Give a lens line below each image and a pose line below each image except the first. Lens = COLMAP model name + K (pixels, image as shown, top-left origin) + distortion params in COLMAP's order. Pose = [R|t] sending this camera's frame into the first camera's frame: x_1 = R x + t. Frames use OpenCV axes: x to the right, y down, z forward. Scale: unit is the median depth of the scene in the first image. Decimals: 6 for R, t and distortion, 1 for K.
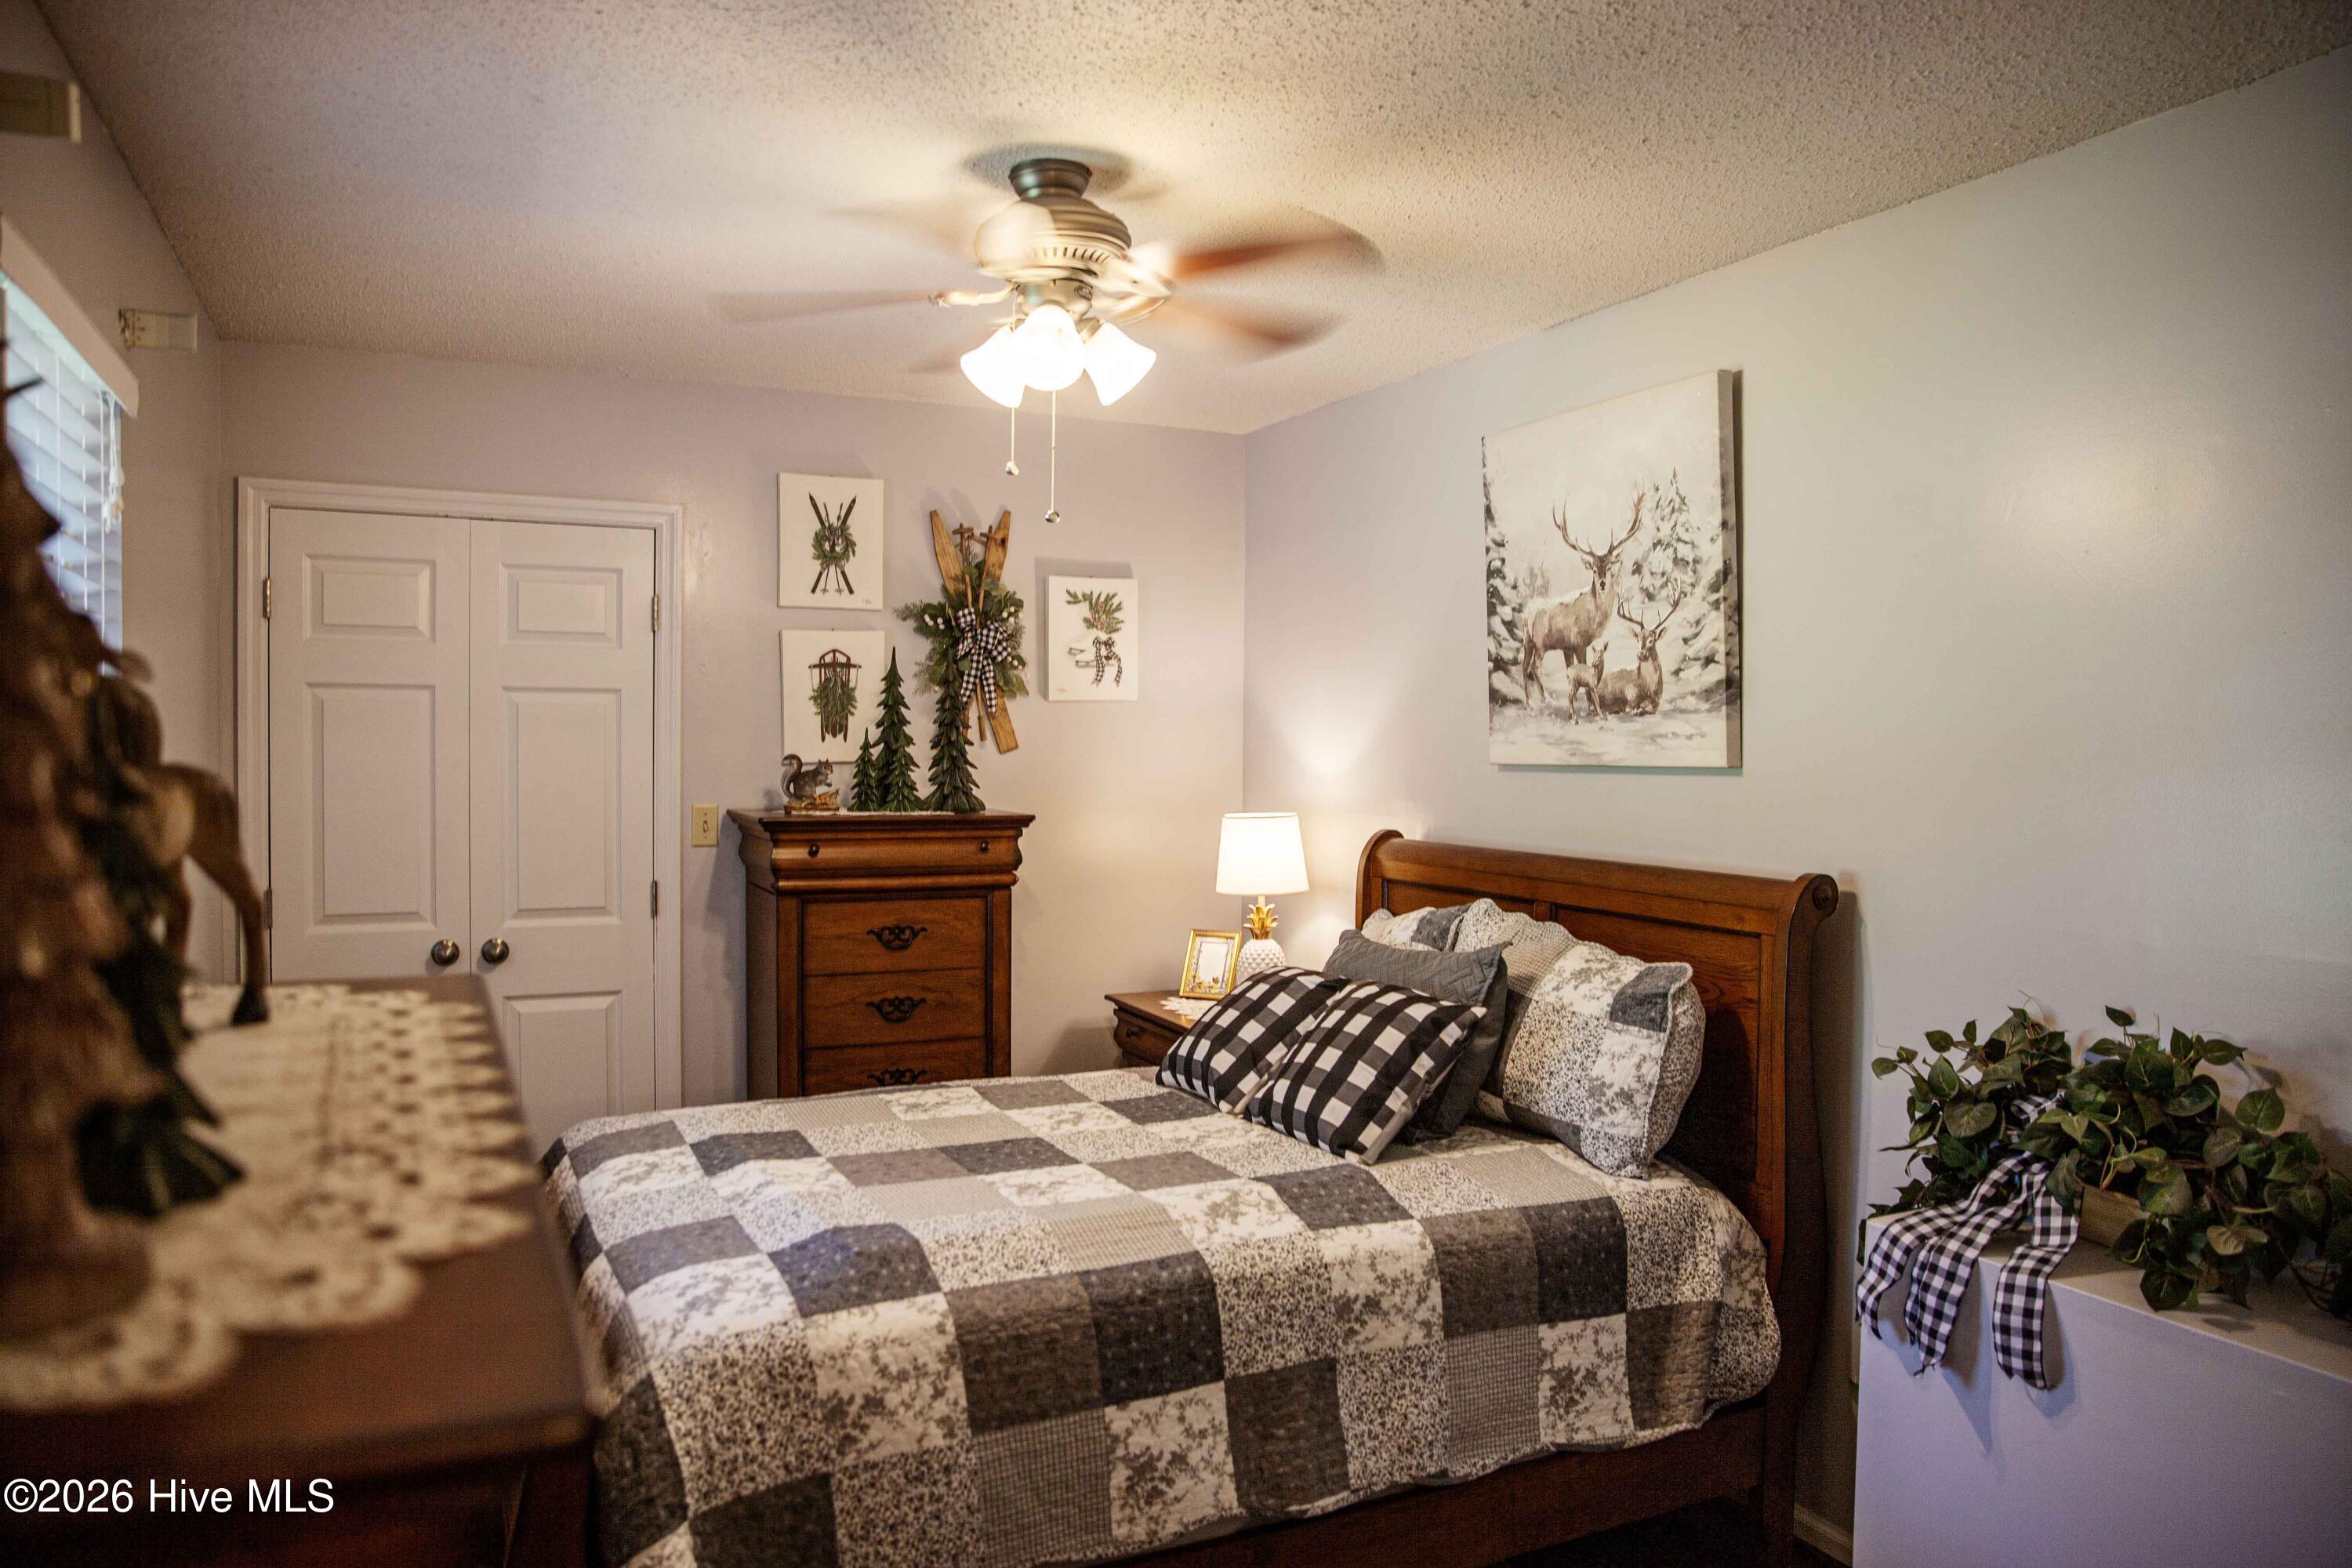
lens RADIAL K [[1621.5, 0, 1205.1], [0, 1621.5, 781.8], [0, 0, 1]] dist [-0.108013, 0.068739]
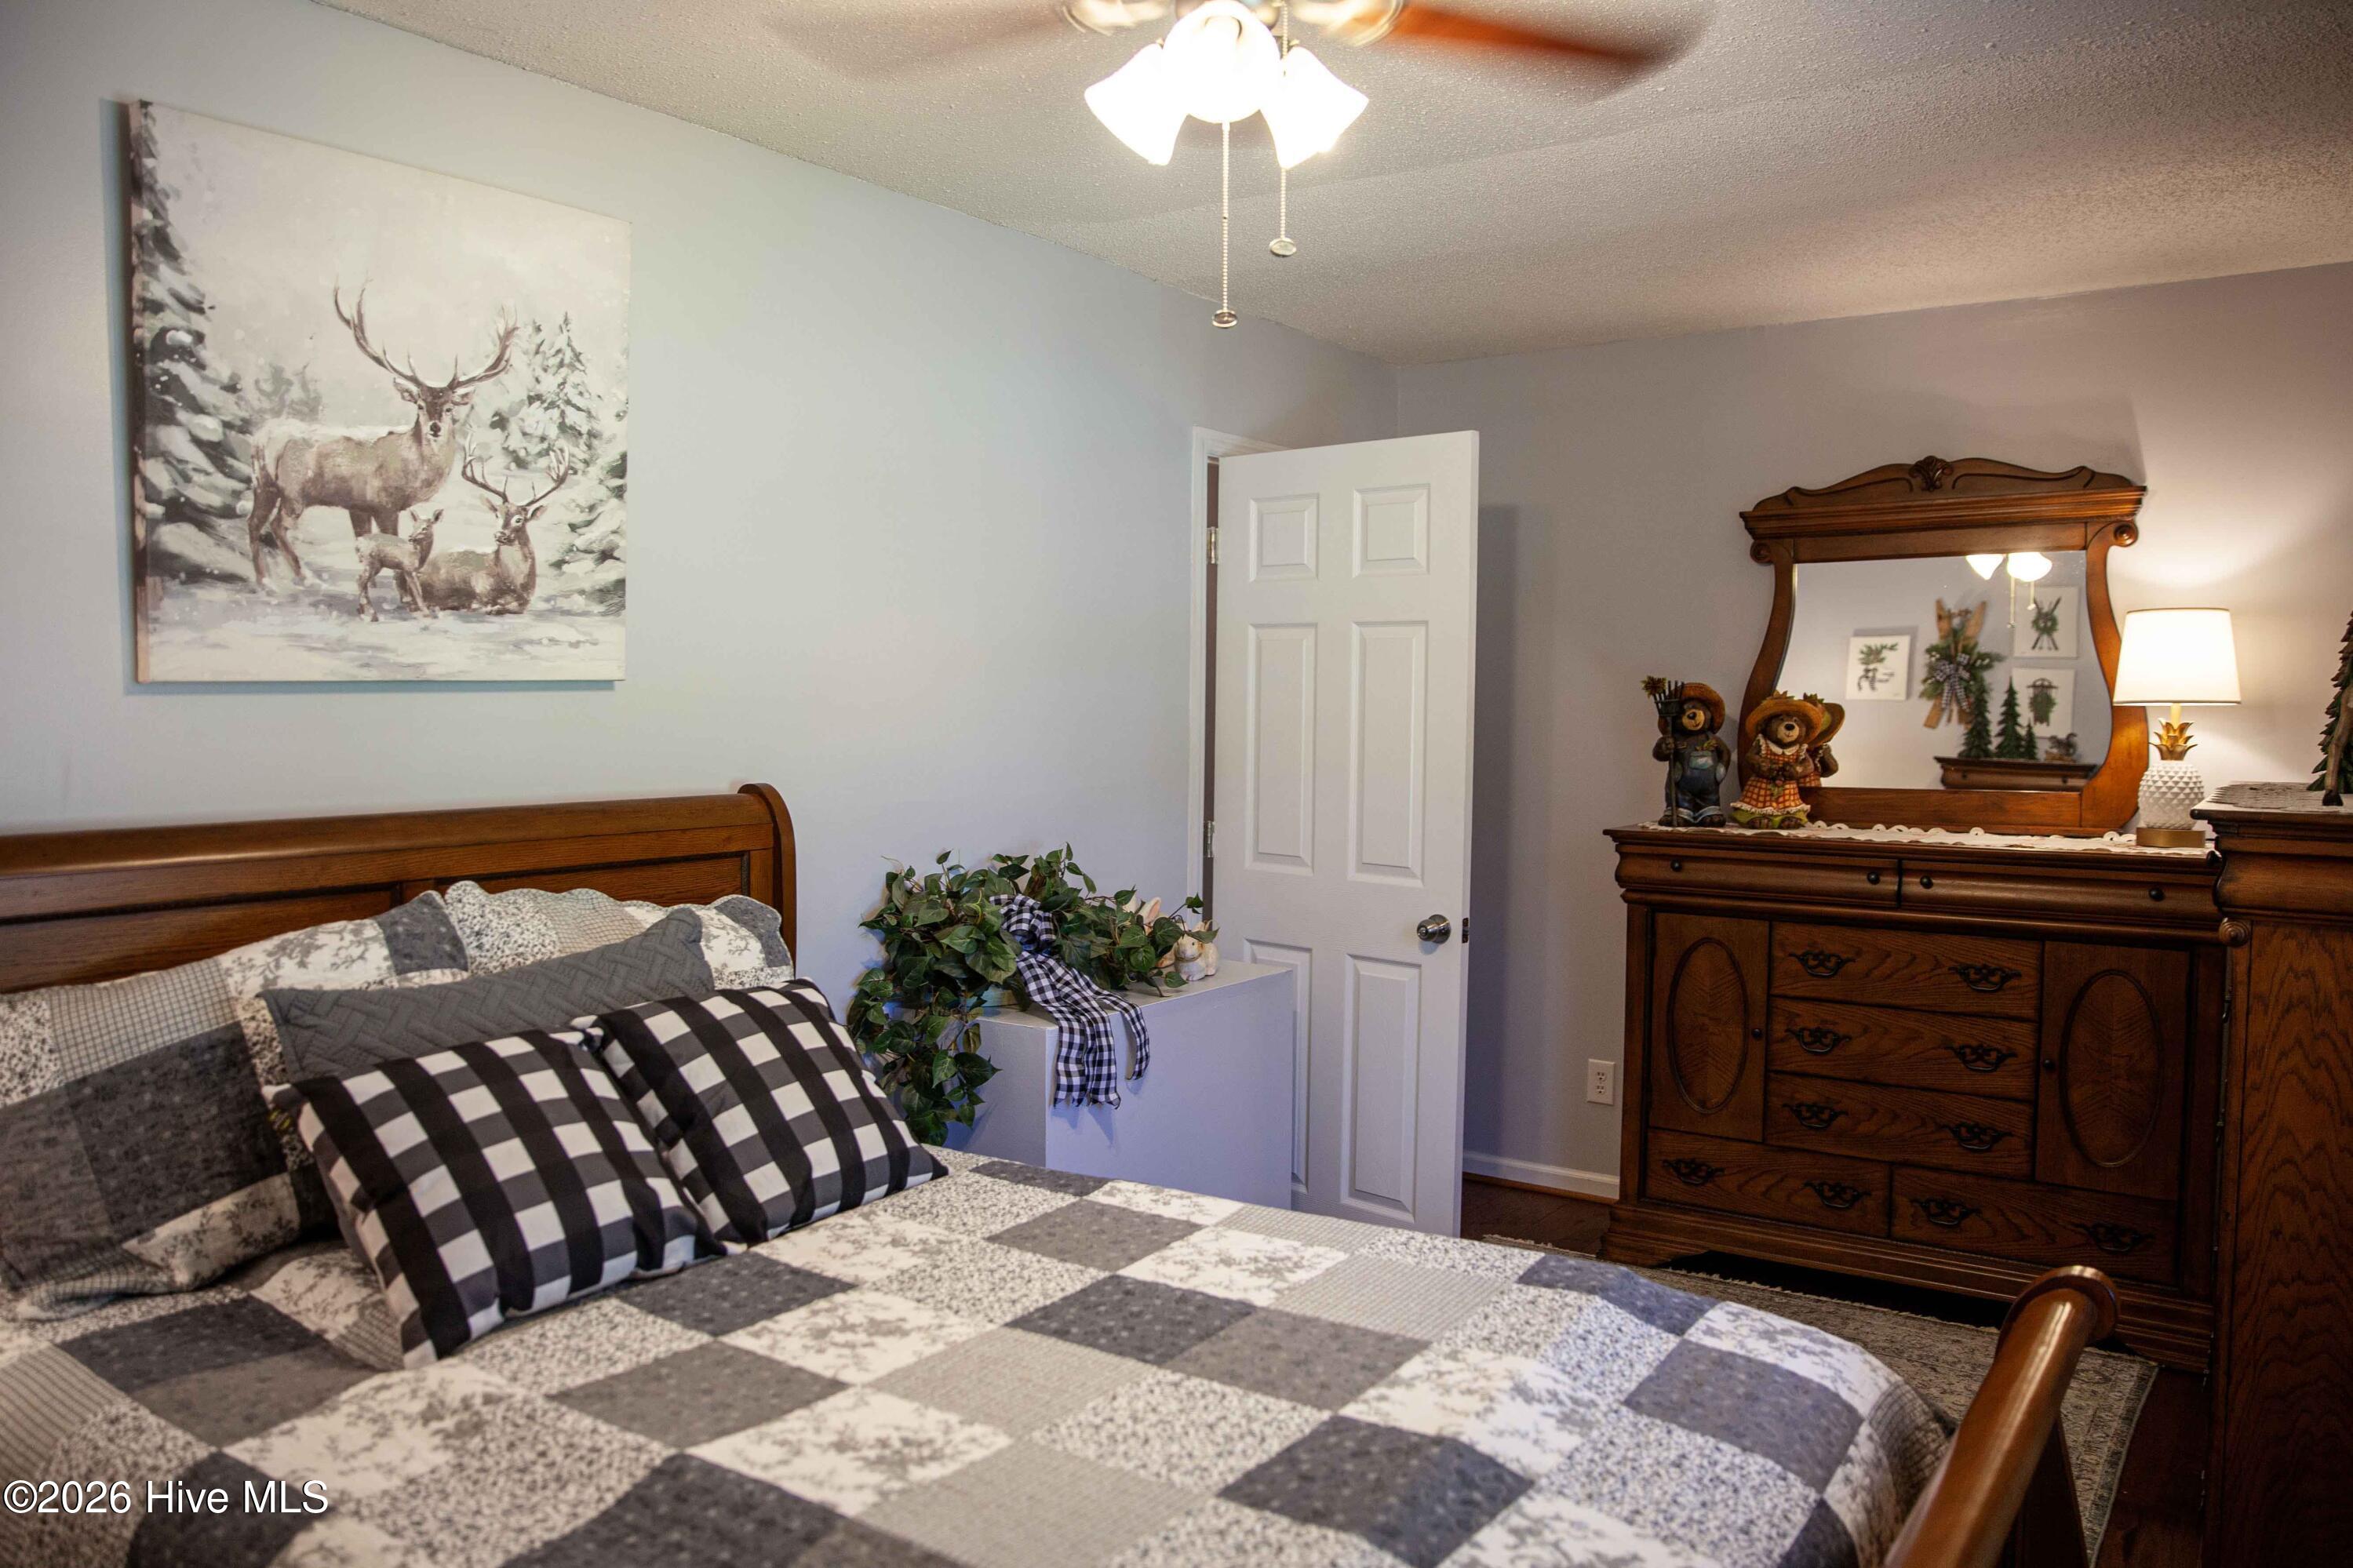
lens RADIAL K [[1622.0, 0, 1205.6], [0, 1622.0, 781.8], [0, 0, 1]] dist [-0.108013, 0.068739]
pose [[-0.476337, -0.059778, 0.877228, -0.556164], [0.014331, 0.997026, 0.075723, -0.014252], [-0.879146, 0.048641, -0.474064, 1.061033]]
